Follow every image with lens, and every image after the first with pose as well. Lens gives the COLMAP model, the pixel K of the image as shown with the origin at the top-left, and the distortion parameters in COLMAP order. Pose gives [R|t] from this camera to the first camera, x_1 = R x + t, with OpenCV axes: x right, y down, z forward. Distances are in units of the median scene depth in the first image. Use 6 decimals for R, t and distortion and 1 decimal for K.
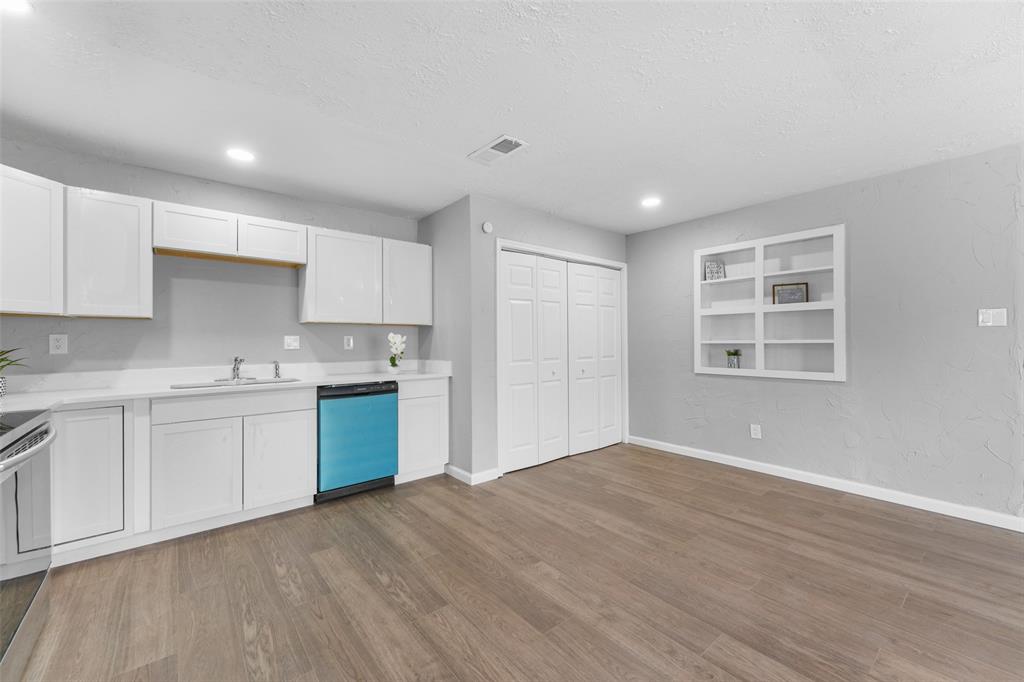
lens RADIAL K [[409.8, 0, 496.7], [0, 409.8, 335.1], [0, 0, 1]] dist [0.001873, -0.000704]
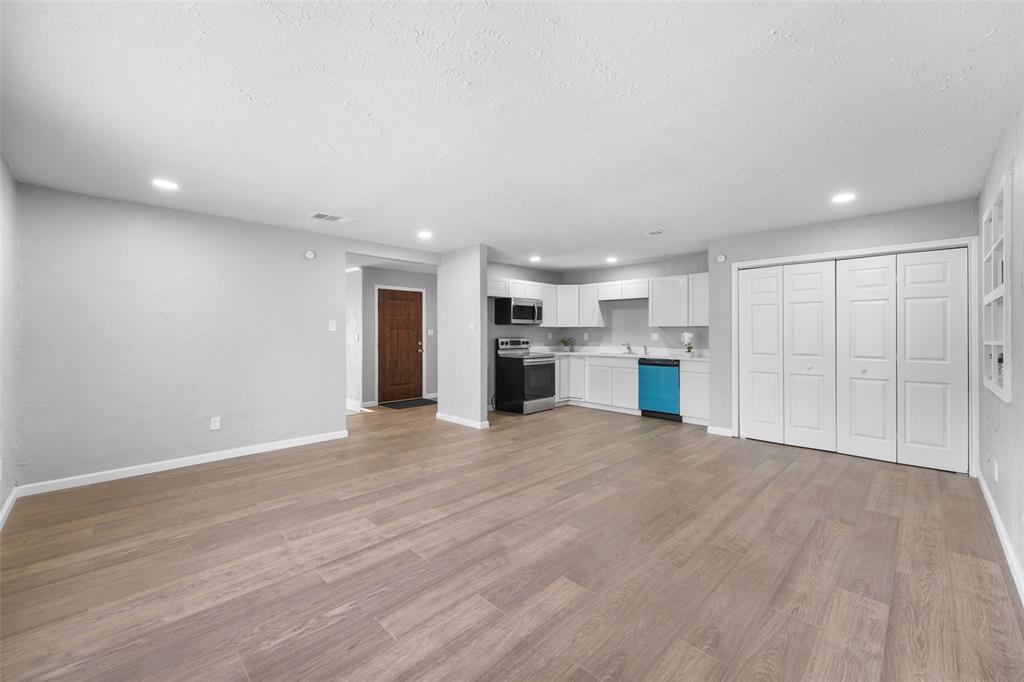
lens RADIAL K [[409.8, 0, 496.7], [0, 409.8, 335.1], [0, 0, 1]] dist [0.001873, -0.000704]
pose [[0.081783, 0.006405, -0.996630, 1.573791], [0.005568, 0.999961, 0.006884, -0.009711], [0.996635, -0.006113, 0.081745, 0.110653]]
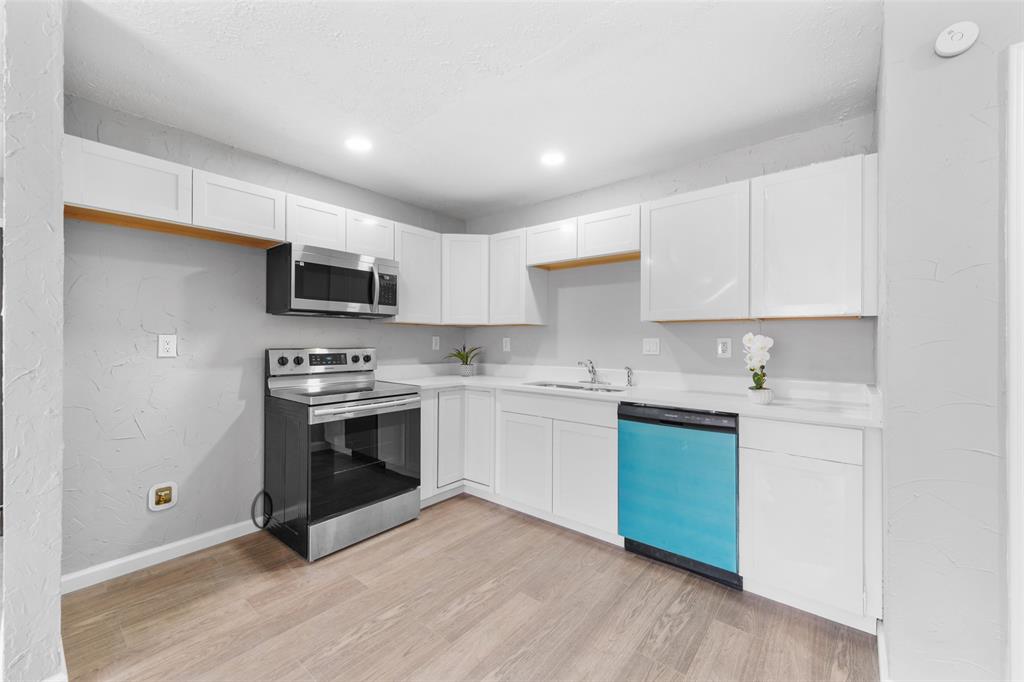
lens RADIAL K [[403.8, 0, 512.0], [0, 403.8, 341.0], [0, 0, 1]] dist [0.002872, 0.000312]
pose [[0.207062, 0.002661, -0.978324, 0.287426], [0.002427, 0.999992, 0.003234, 0.004679], [0.978325, -0.003044, 0.207054, 0.632811]]
